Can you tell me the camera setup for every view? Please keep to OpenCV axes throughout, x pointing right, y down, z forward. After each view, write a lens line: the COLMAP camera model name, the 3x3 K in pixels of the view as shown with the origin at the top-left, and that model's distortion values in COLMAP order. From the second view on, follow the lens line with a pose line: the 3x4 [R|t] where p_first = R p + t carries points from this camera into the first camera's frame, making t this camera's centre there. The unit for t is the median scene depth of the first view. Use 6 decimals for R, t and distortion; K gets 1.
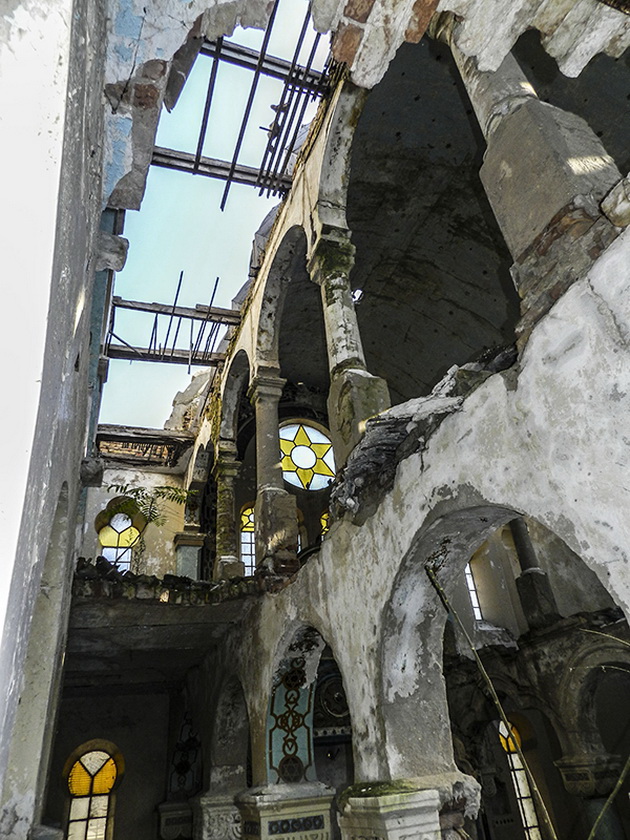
lens RADIAL K [[568.4, 0, 314.4], [0, 568.4, 419.4], [0, 0, 1]] dist [0.020639, -0.002314]
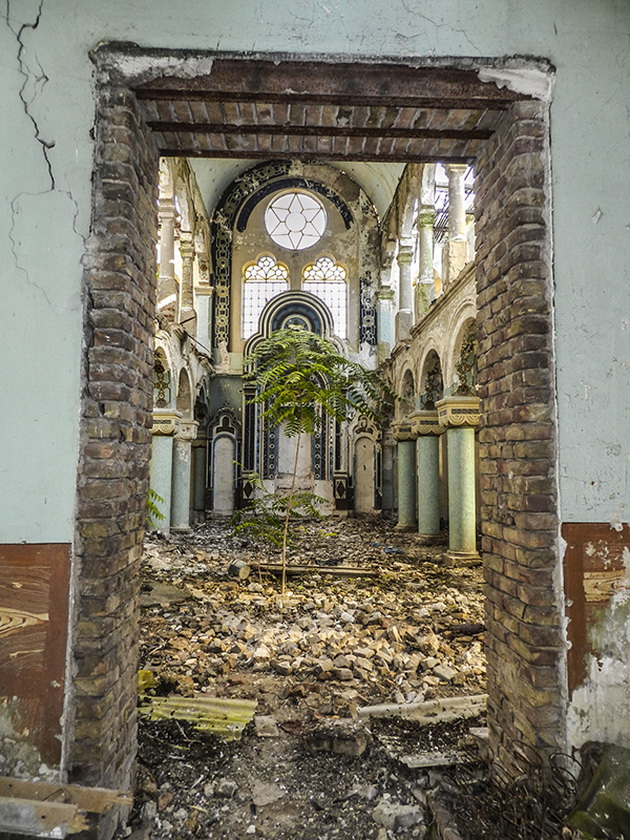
lens RADIAL K [[568.4, 0, 314.2], [0, 568.4, 417.8], [0, 0, 1]] dist [0.020639, -0.002314]
pose [[0.945979, 0.056276, -0.319307, 0.719412], [0.098756, 0.888015, 0.449083, -0.182712], [0.308822, -0.456357, 0.834486, -0.439300]]
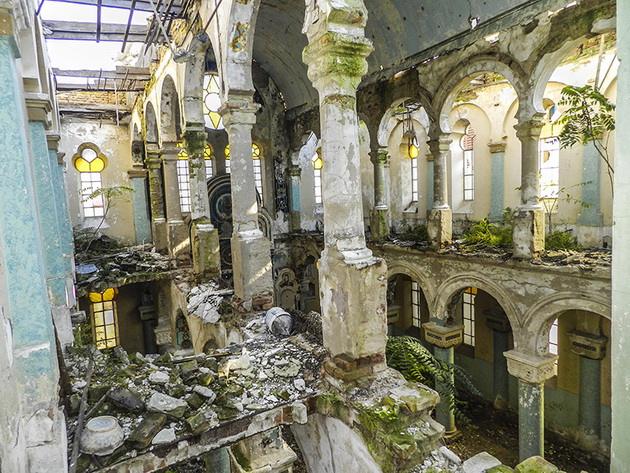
lens RADIAL K [[426.3, 0, 316.3], [0, 426.3, 236.2], [0, 0, 1]] dist [0.020639, -0.002314]
pose [[0.988337, 0.021336, 0.150780, 0.125825], [-0.107152, 0.800983, 0.589021, -0.512537], [-0.108205, -0.598307, 0.793927, -0.148857]]
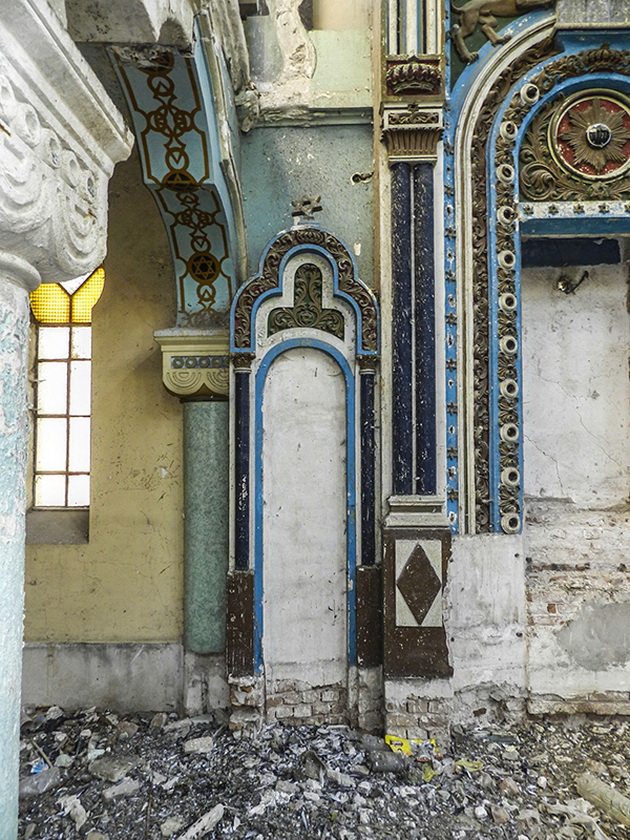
lens RADIAL K [[568.4, 0, 315.0], [0, 568.4, 418.7], [0, 0, 1]] dist [0.020639, -0.002314]
pose [[0.923454, 0.057319, -0.379404, 0.027999], [0.142774, 0.866454, 0.478407, 0.516171], [0.356158, -0.495956, 0.791946, 0.626400]]
